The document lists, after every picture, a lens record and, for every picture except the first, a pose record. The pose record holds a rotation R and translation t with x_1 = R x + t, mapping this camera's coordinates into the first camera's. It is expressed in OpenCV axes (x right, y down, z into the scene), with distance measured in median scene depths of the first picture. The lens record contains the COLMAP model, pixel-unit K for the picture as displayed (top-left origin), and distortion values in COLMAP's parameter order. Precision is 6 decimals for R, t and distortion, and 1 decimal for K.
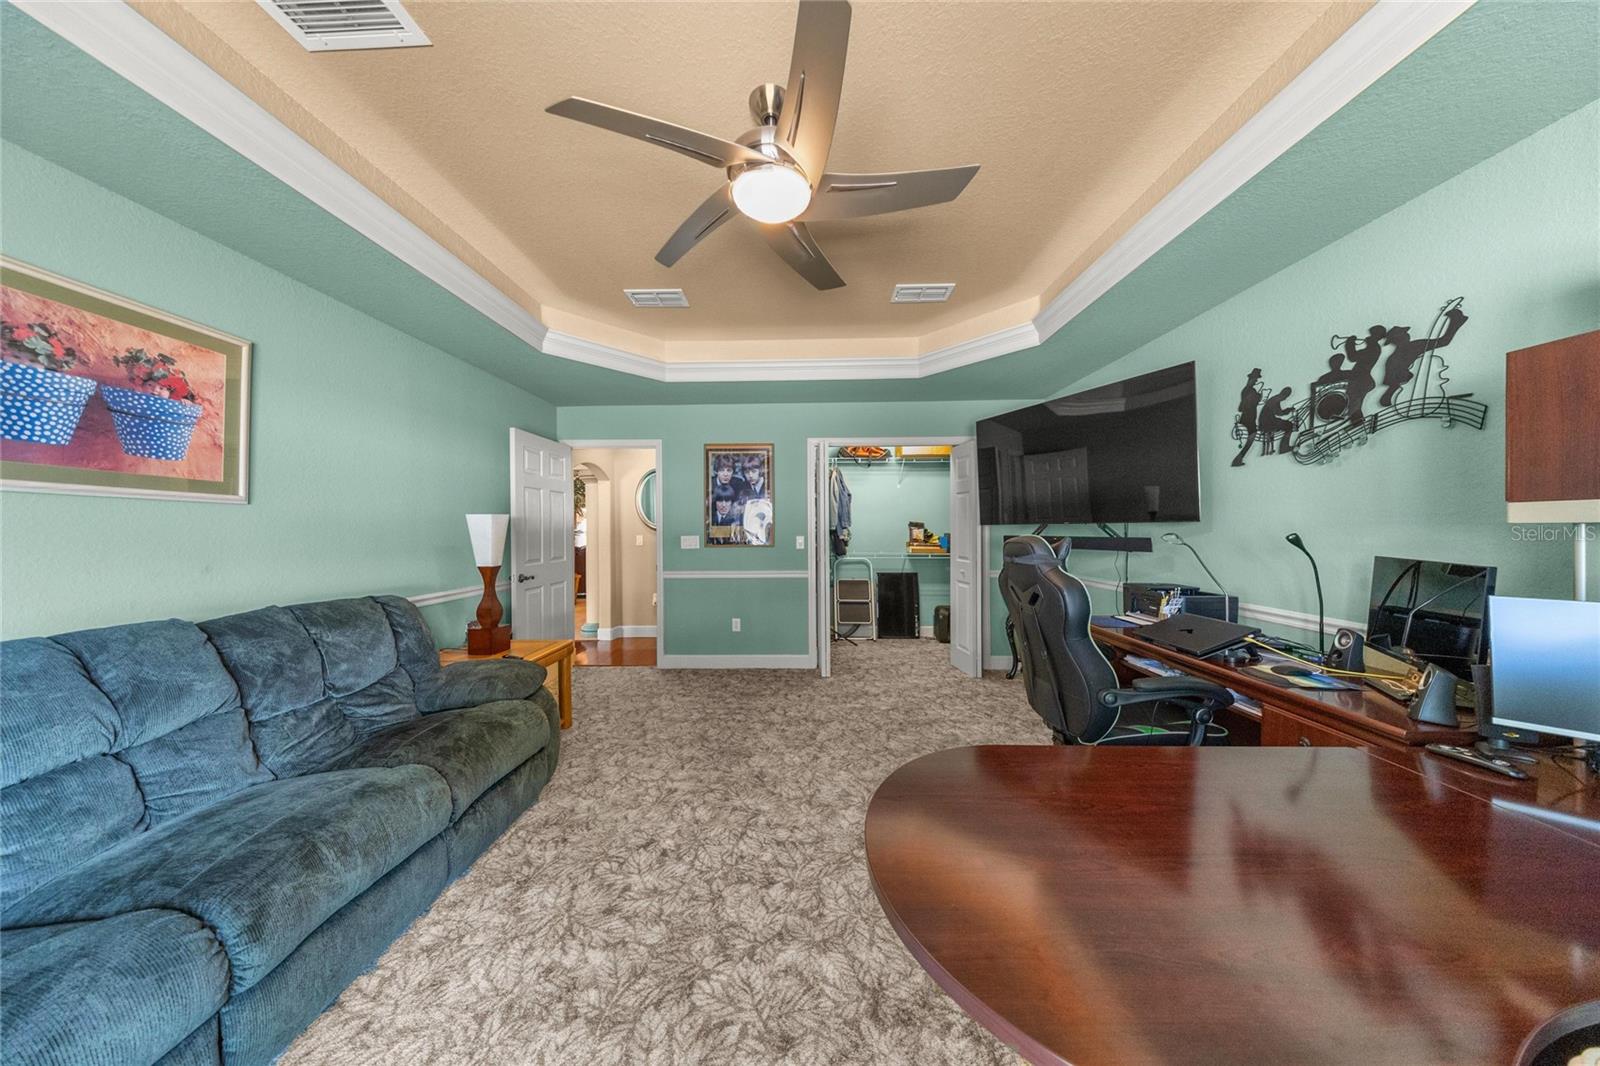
lens RADIAL K [[464.3, 0, 798.7], [0, 464.3, 530.7], [0, 0, 1]] dist [-0.000095, -0.000006]
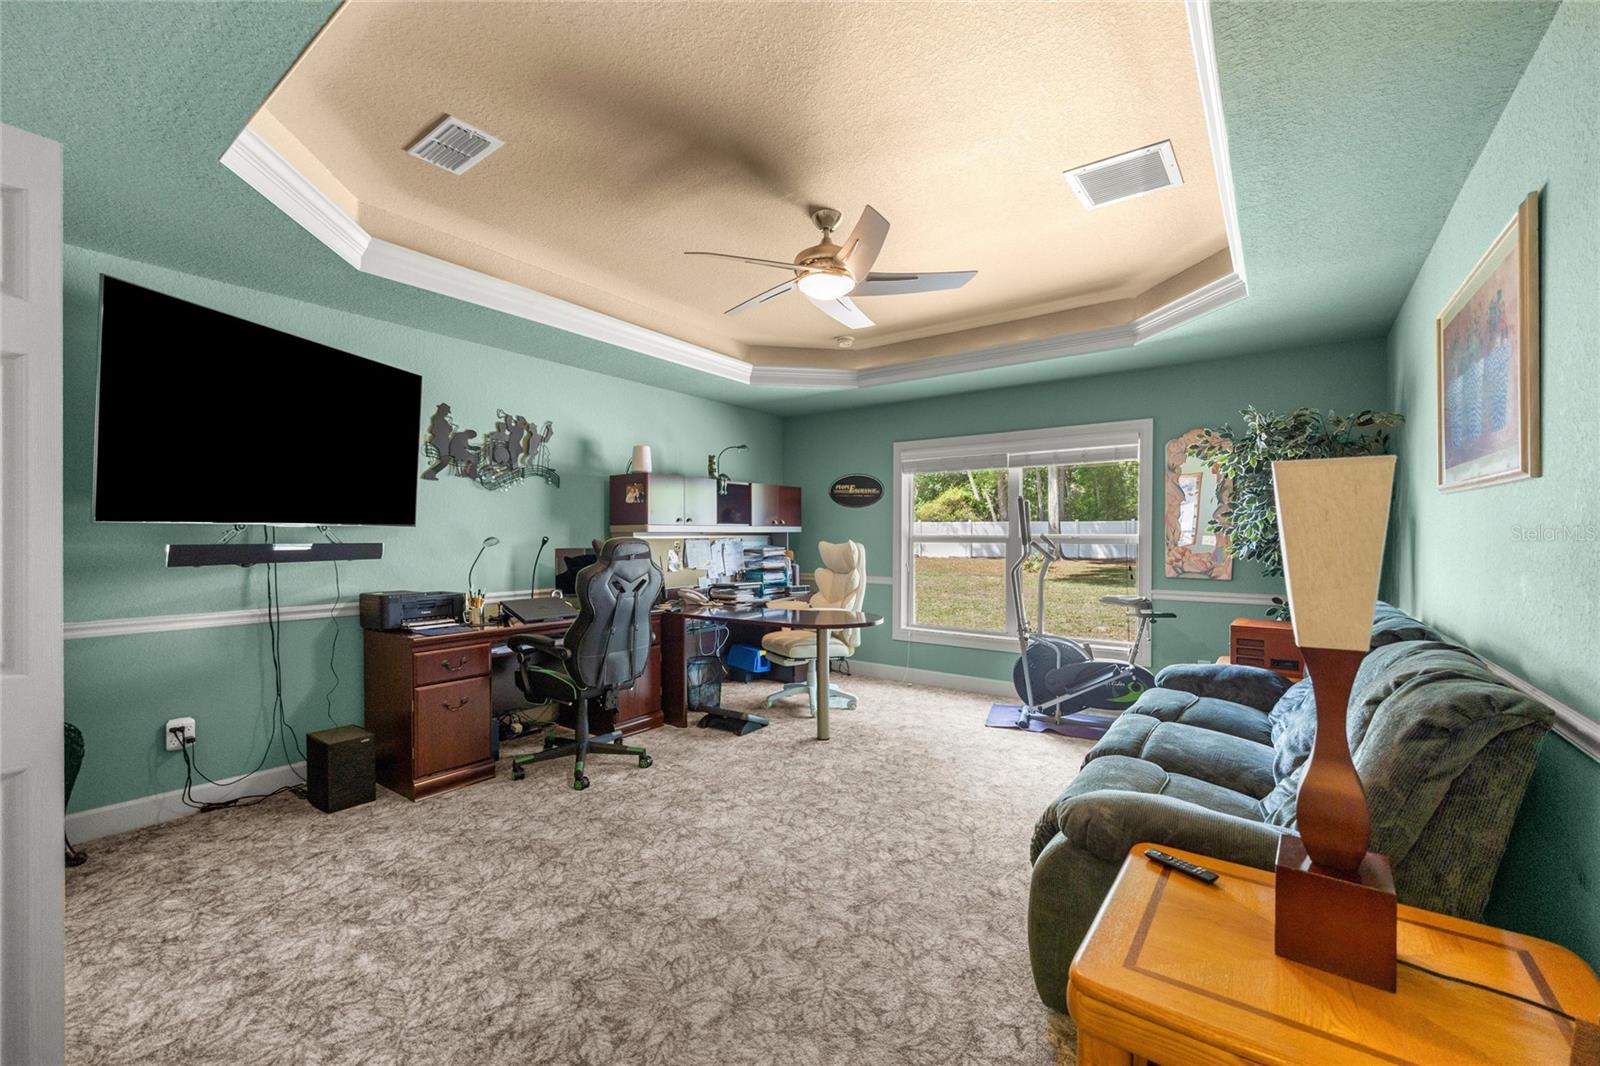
lens RADIAL K [[669.3, 0, 794.5], [0, 669.3, 504.9], [0, 0, 1]] dist [-0.001312, -0.000105]
pose [[-0.816671, 0.029845, 0.576332, -0.863145], [0.006827, 0.999092, -0.042062, 0.002092], [-0.577064, -0.030416, -0.816133, 2.053312]]
